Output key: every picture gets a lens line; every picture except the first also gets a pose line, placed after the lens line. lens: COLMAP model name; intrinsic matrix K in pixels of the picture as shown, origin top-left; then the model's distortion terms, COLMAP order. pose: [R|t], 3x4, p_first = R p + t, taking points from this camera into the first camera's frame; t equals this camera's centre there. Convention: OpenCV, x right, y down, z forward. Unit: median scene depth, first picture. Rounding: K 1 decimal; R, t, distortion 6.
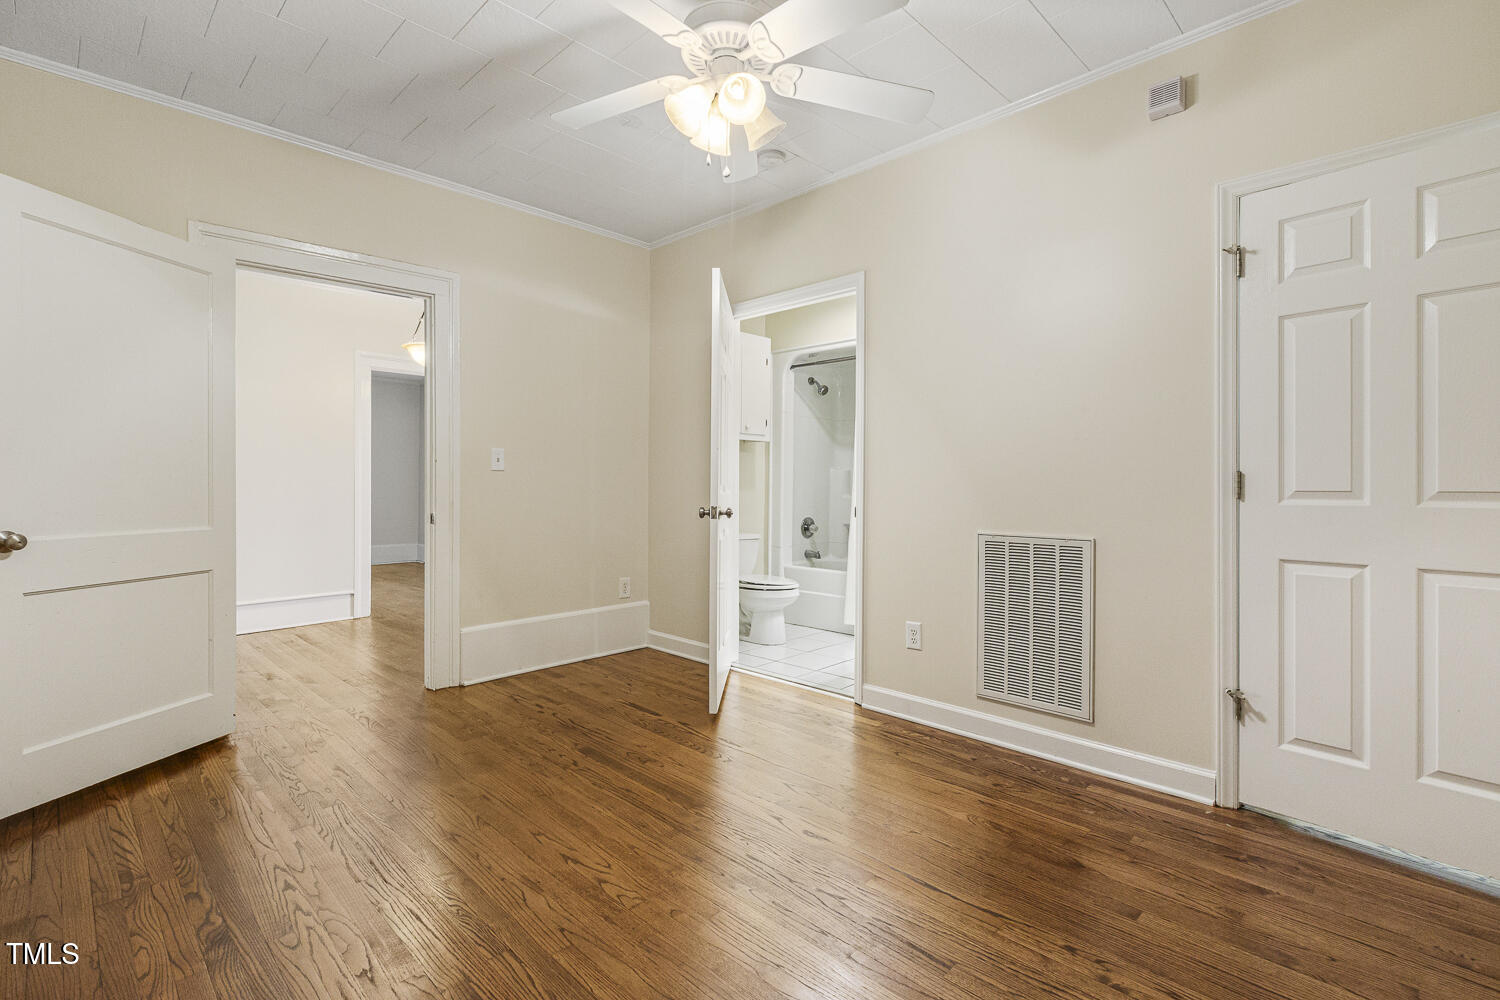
lens RADIAL K [[691.0, 0, 747.2], [0, 691.0, 502.5], [0, 0, 1]] dist [0.000509, 0.000373]
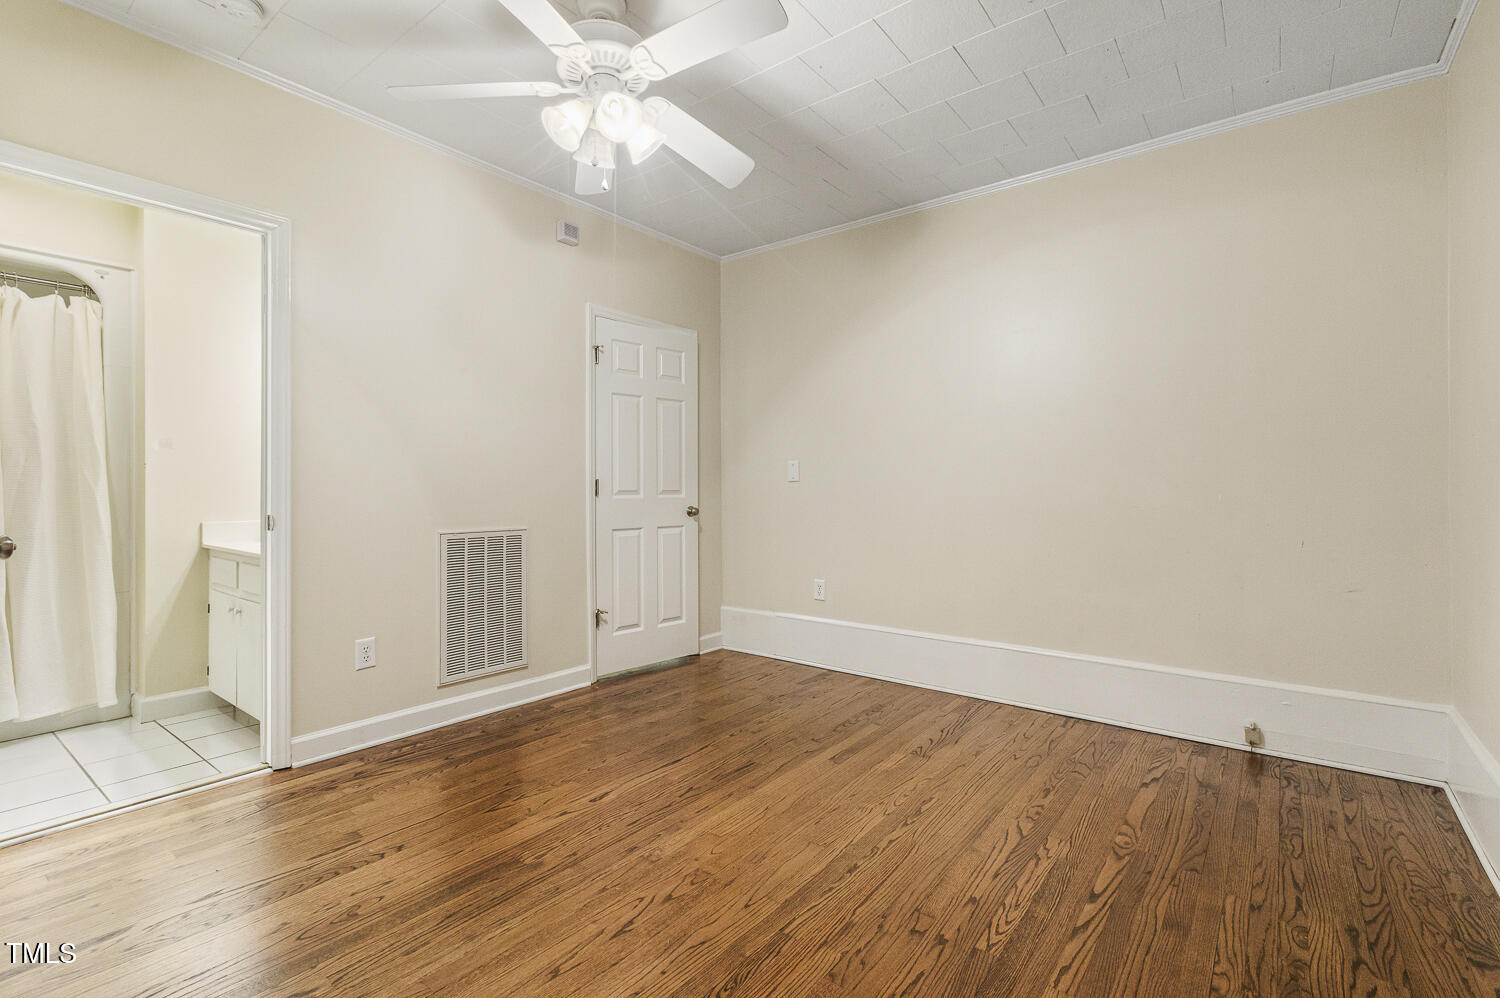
lens RADIAL K [[691.0, 0, 747.2], [0, 691.0, 501.5], [0, 0, 1]] dist [0.000509, 0.000373]
pose [[-0.125298, -0.020239, 0.991913, -0.847480], [0.022588, 0.999475, 0.023247, -0.018993], [-0.991862, 0.025318, -0.124775, 0.721842]]
